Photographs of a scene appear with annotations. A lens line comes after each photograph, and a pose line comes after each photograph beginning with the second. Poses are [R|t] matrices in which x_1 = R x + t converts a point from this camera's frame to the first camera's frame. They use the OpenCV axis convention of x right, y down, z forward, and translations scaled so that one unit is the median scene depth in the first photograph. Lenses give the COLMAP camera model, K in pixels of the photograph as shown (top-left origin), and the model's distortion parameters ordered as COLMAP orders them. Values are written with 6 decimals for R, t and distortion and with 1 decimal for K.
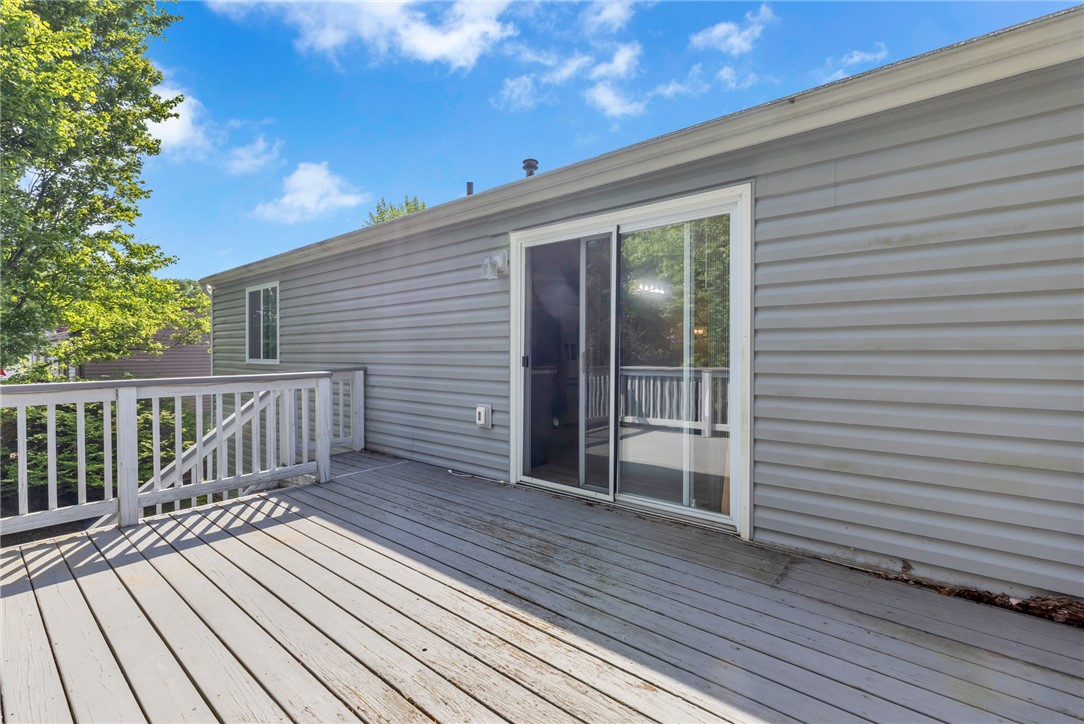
lens RADIAL K [[490.4, 0, 536.8], [0, 490.4, 354.8], [0, 0, 1]] dist [0.001202, 0.000475]
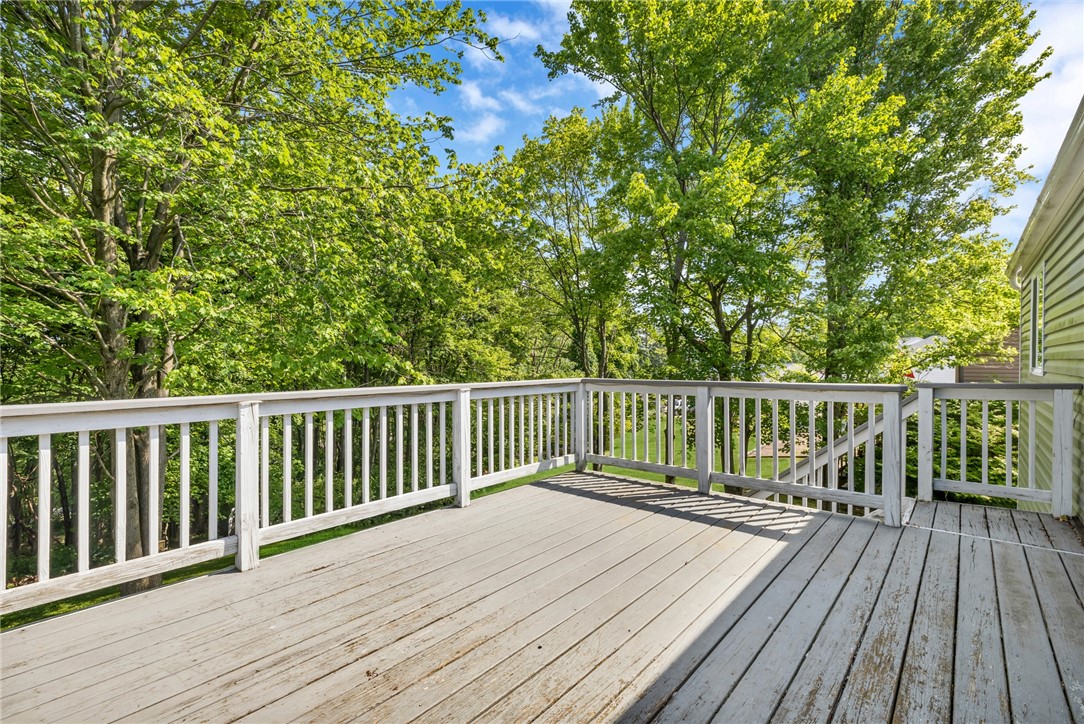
lens RADIAL K [[490.4, 0, 536.8], [0, 490.4, 354.8], [0, 0, 1]] dist [0.001202, 0.000475]
pose [[-0.014336, -0.005370, -0.999883, 0.429601], [-0.006767, 0.999963, -0.005274, -0.004531], [0.999874, 0.006691, -0.014372, 0.536908]]
